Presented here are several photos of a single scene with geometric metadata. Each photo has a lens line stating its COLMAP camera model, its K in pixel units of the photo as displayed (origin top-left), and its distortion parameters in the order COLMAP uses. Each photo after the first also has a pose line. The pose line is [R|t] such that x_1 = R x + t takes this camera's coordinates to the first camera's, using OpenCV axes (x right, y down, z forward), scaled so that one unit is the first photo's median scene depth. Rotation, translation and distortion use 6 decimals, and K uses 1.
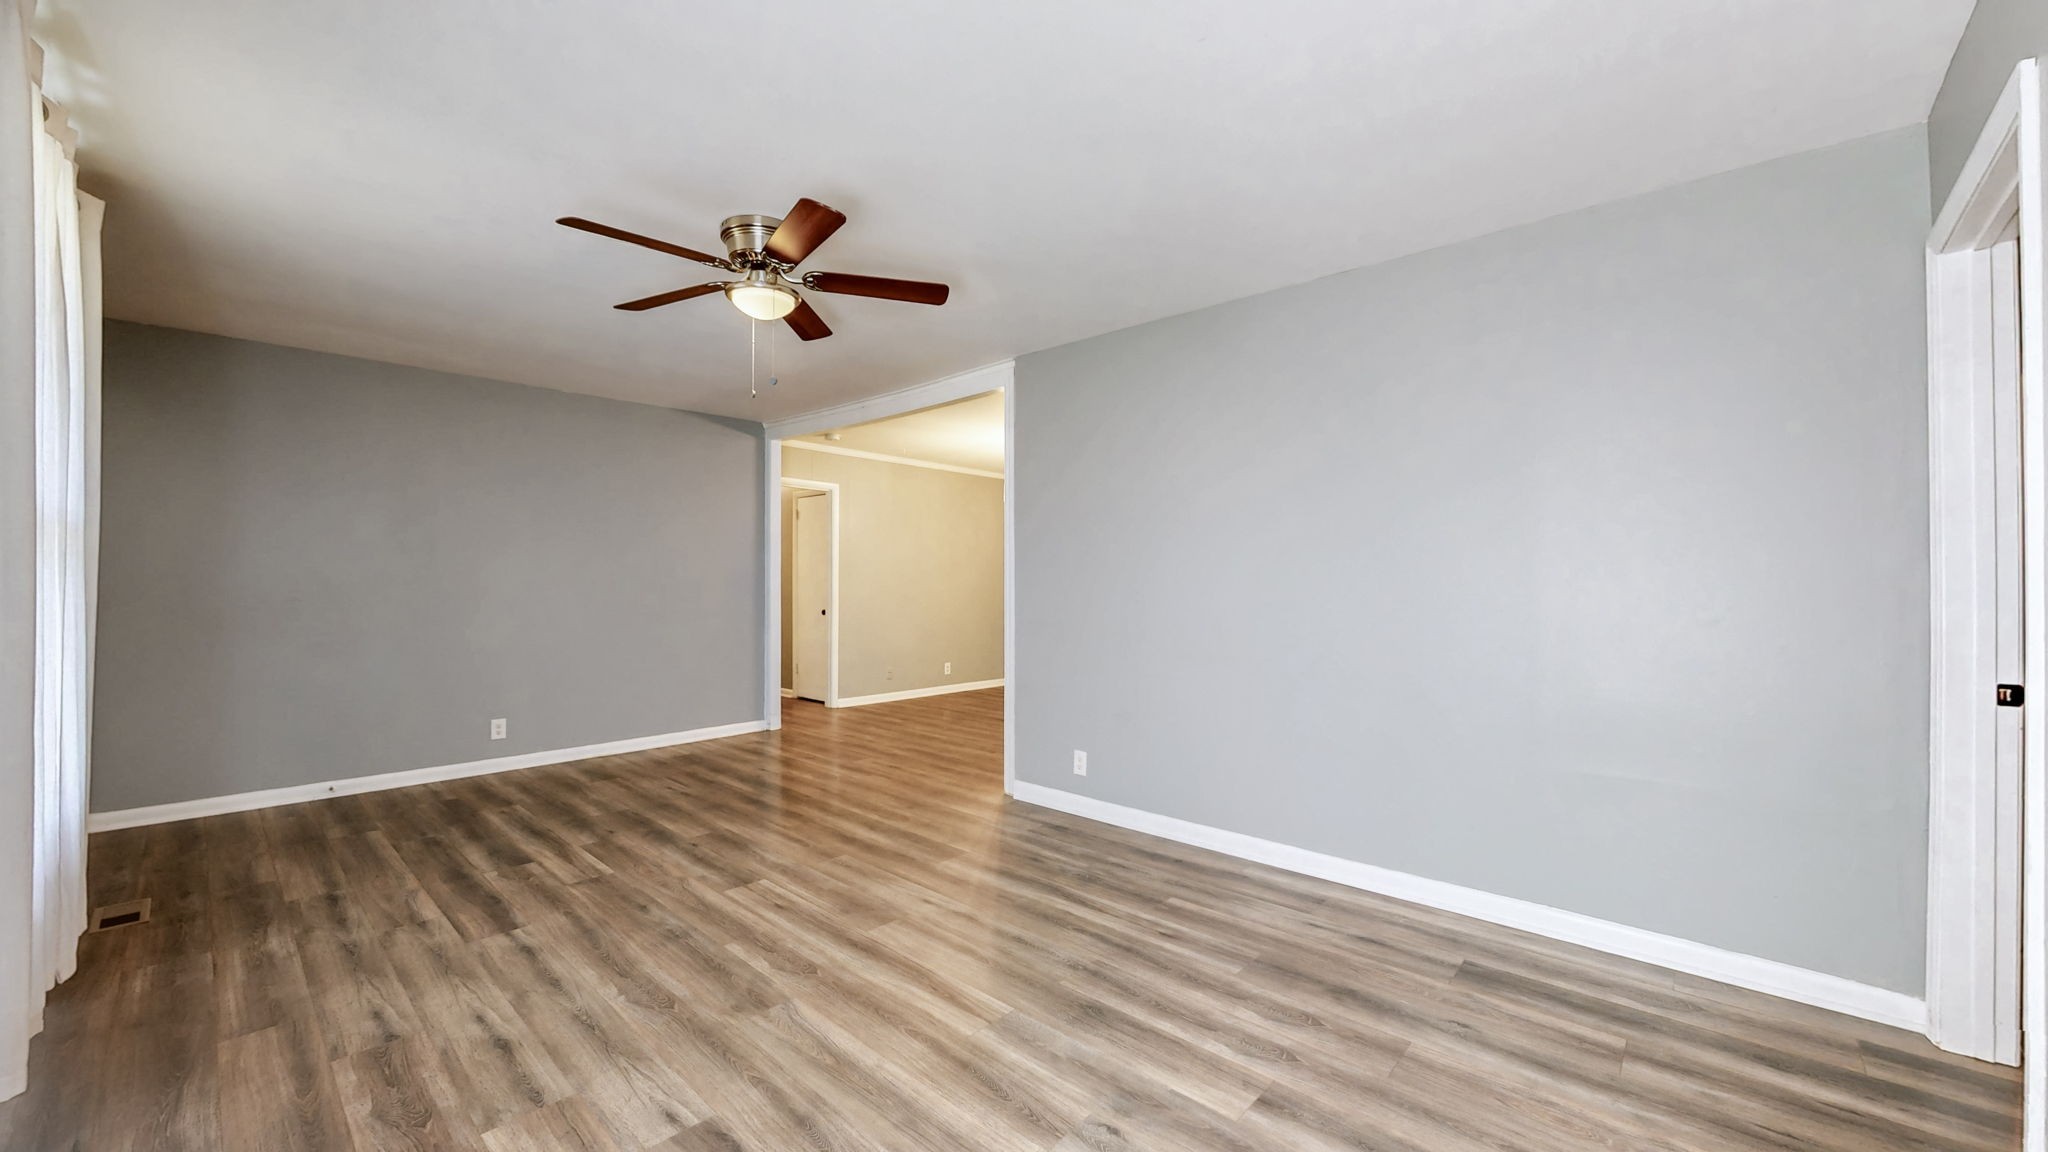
lens RADIAL K [[772.9, 0, 1029.3], [0, 772.9, 570.9], [0, 0, 1]] dist [0.000445, -0.000304]
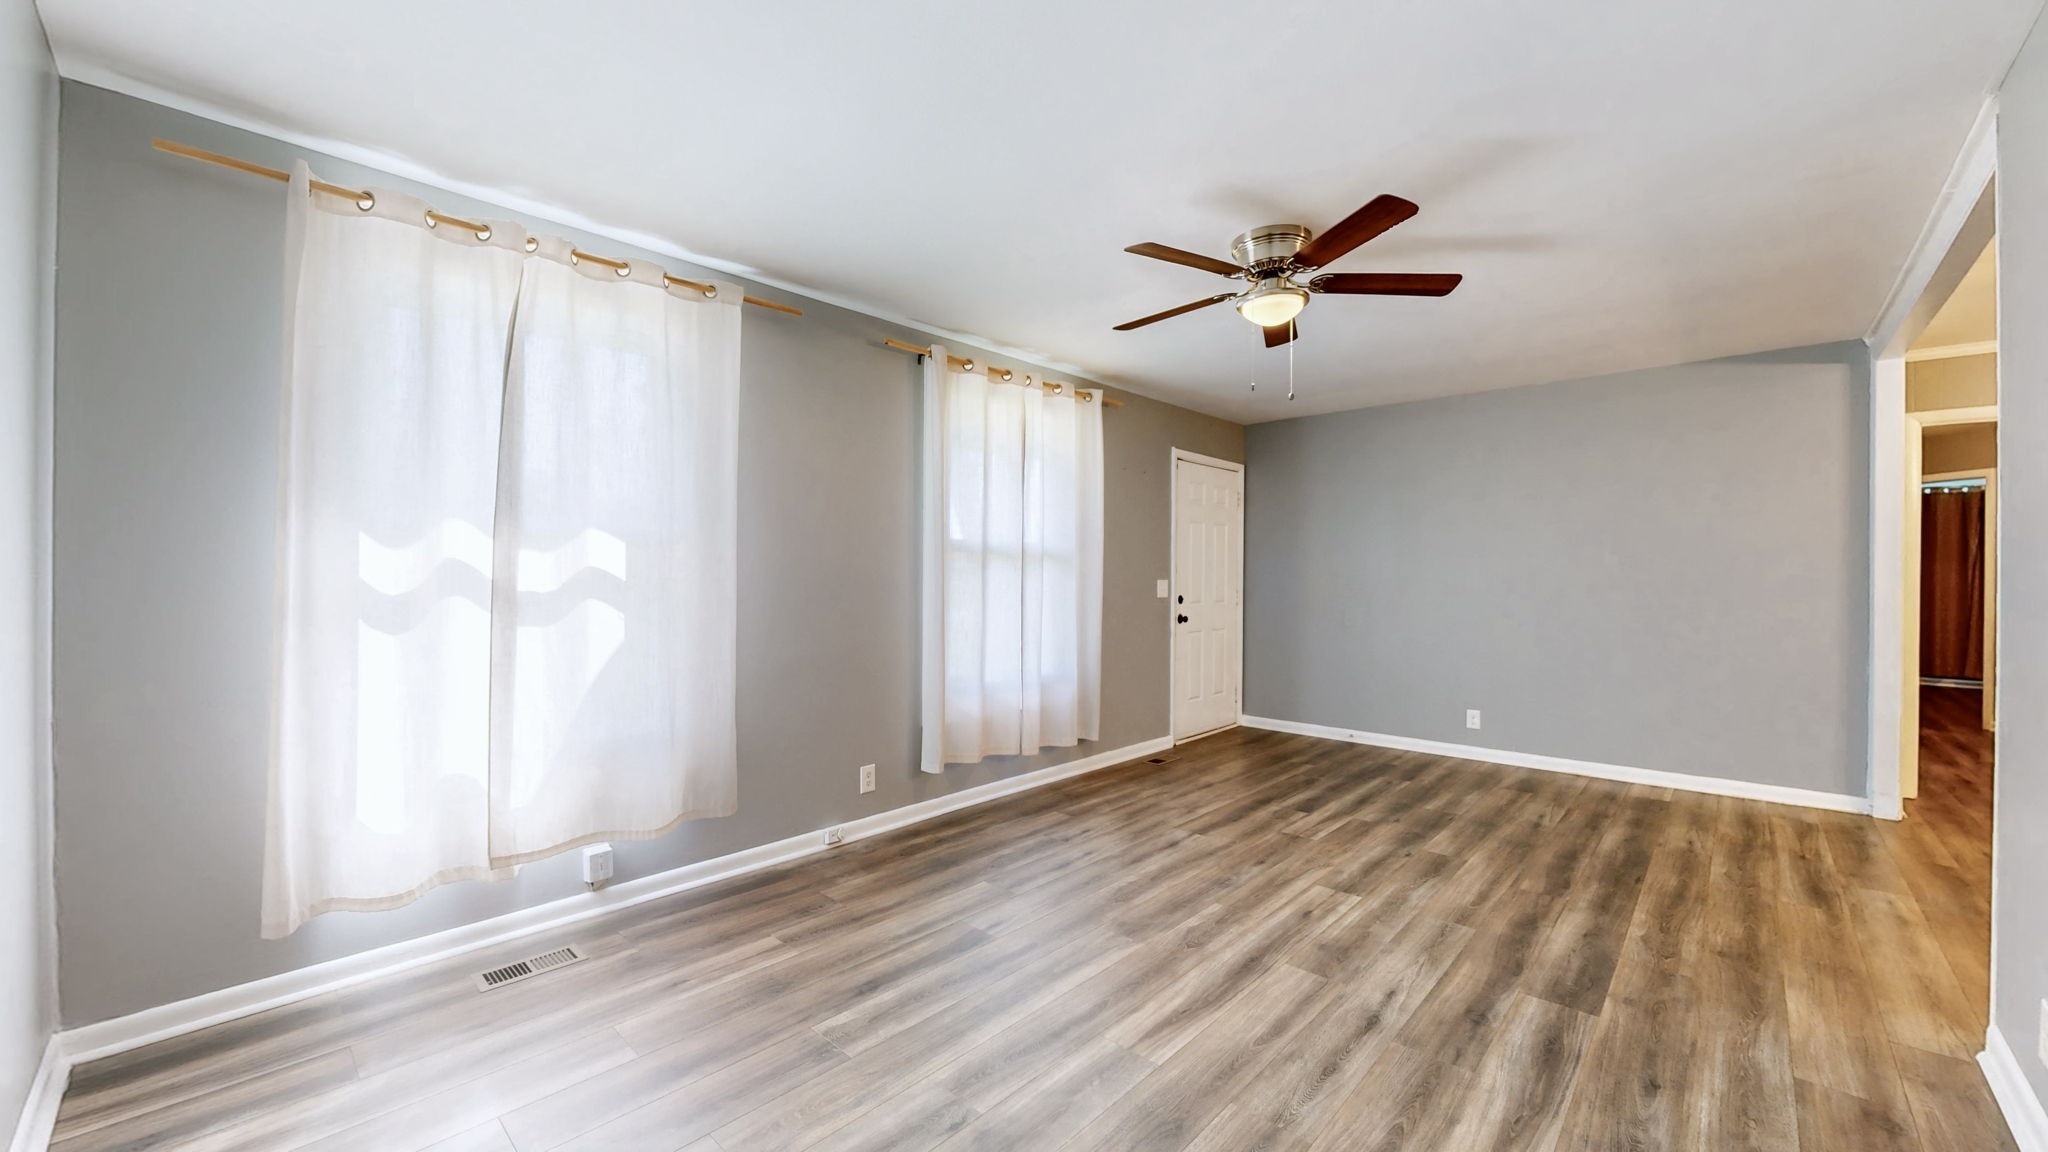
lens RADIAL K [[772.9, 0, 1030.0], [0, 772.9, 582.4], [0, 0, 1]] dist [0.000445, -0.000304]
pose [[-0.008637, 0.000696, -0.999962, 0.643961], [0.010330, 0.999946, 0.000607, 0.009209], [0.999909, -0.010325, -0.008644, 0.643321]]
